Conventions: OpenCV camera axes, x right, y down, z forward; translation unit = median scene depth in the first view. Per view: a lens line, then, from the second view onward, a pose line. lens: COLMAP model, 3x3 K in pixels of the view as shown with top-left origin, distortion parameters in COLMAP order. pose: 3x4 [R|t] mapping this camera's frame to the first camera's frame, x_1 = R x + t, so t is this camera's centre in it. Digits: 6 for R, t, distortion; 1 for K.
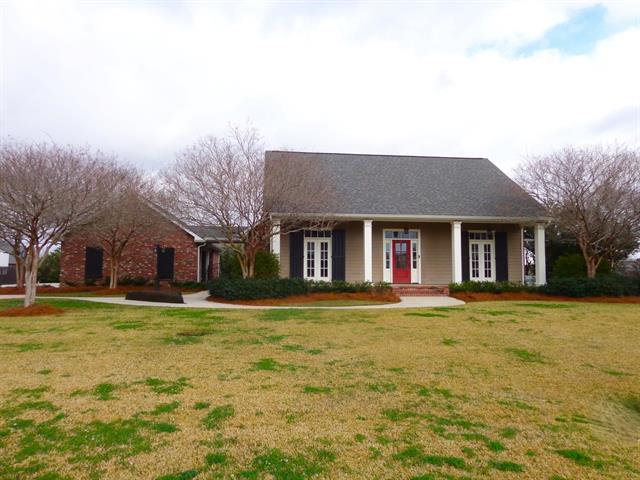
lens RADIAL K [[448.0, 0, 320.0], [0, 448.0, 240.0], [0, 0, 1]] dist [-0.002276, -0.001014]
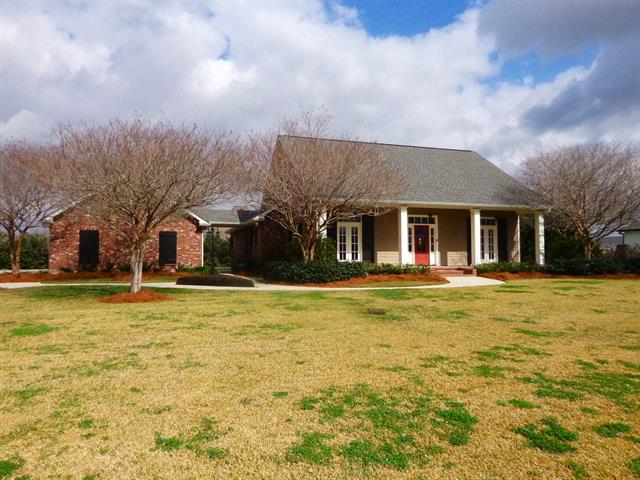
lens RADIAL K [[448.0, 0, 320.0], [0, 448.0, 240.0], [0, 0, 1]] dist [-0.002276, -0.001014]
pose [[0.977993, -0.001002, 0.208636, -0.284406], [-0.006952, 0.999277, 0.037387, -0.003121], [-0.208523, -0.038015, 0.977278, -0.008119]]
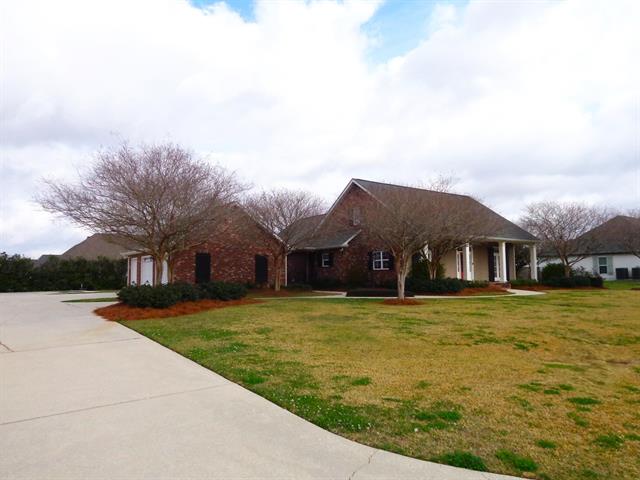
lens RADIAL K [[455.6, 0, 320.0], [0, 455.6, 240.0], [0, 0, 1]] dist [0.000839, 0.001634]
pose [[0.875660, 0.028150, 0.482107, -0.970061], [-0.024456, 0.999604, -0.013947, -0.009149], [-0.482309, 0.000422, 0.876001, -0.092975]]
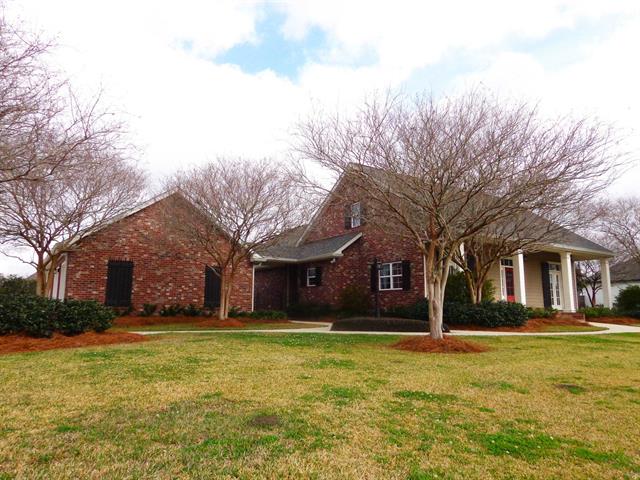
lens RADIAL K [[448.0, 0, 320.0], [0, 448.0, 240.0], [0, 0, 1]] dist [-0.002276, -0.001014]
pose [[0.883779, 0.070995, 0.462488, -0.688536], [-0.035301, 0.995722, -0.085392, 0.039499], [-0.466572, 0.059141, 0.882504, 0.293555]]
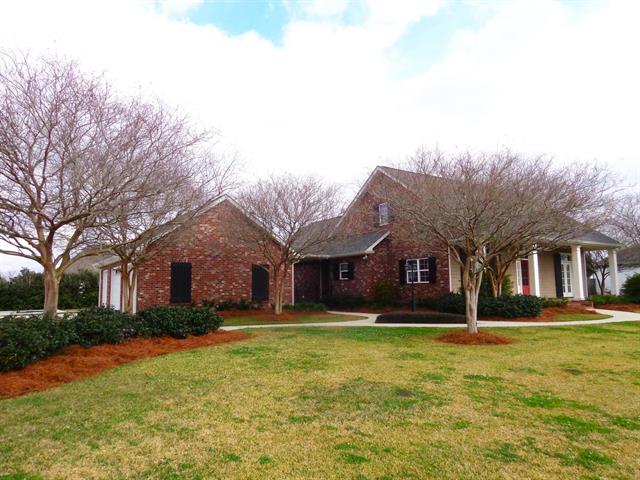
lens RADIAL K [[455.6, 0, 320.0], [0, 455.6, 240.0], [0, 0, 1]] dist [0.000839, 0.001634]
pose [[0.891252, 0.034466, 0.452197, -0.808727], [-0.017535, 0.998981, -0.041580, 0.005776], [-0.453169, 0.029129, 0.890948, 0.207034]]
